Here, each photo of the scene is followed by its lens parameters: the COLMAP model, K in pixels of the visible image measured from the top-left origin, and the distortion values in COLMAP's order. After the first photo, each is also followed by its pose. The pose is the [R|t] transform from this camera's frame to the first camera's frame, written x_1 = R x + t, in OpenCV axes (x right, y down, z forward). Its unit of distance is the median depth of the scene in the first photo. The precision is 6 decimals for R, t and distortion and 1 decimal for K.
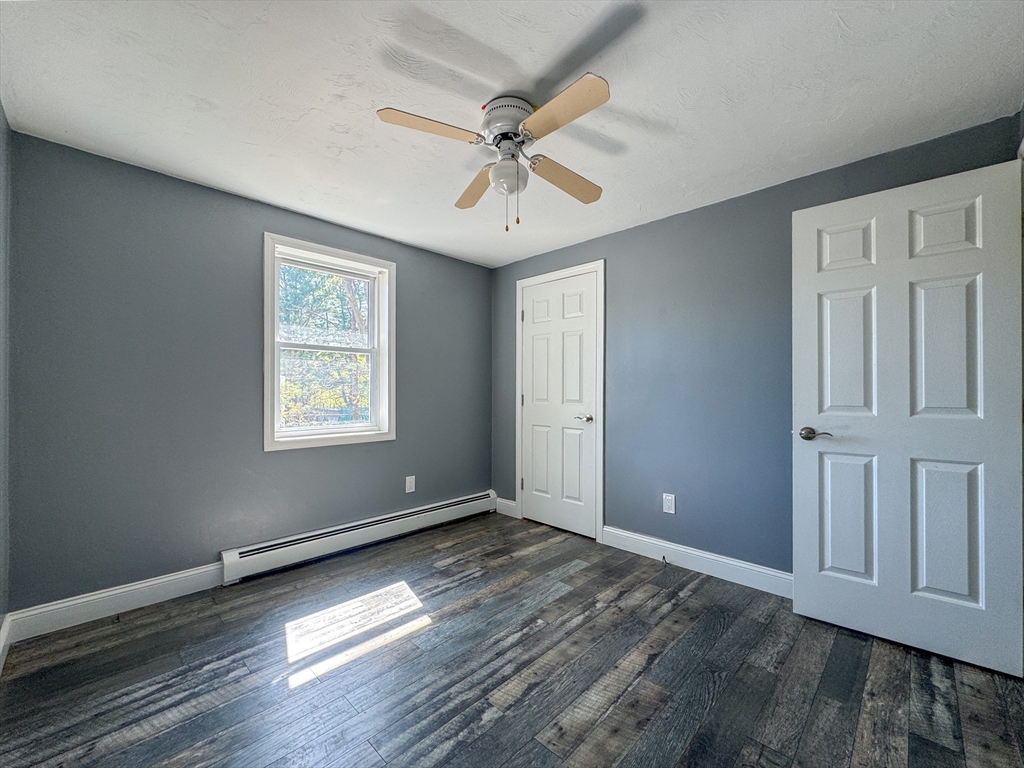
lens RADIAL K [[419.5, 0, 505.2], [0, 419.5, 388.3], [0, 0, 1]] dist [-0.001593, -0.000044]
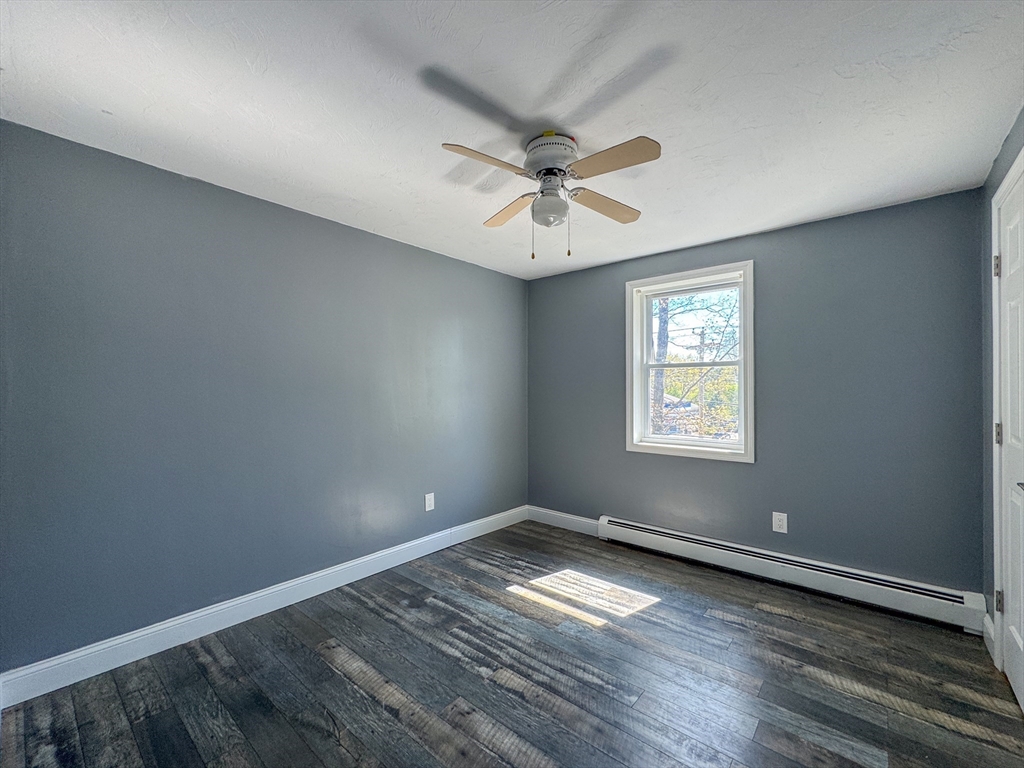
lens RADIAL K [[401.9, 0, 508.8], [0, 401.9, 388.0], [0, 0, 1]] dist [-0.002145, -0.000111]
pose [[0.098270, -0.009298, -0.995116, 0.776978], [0.003918, 0.999952, -0.008956, -0.041815], [0.995152, -0.003019, 0.098301, 0.627285]]
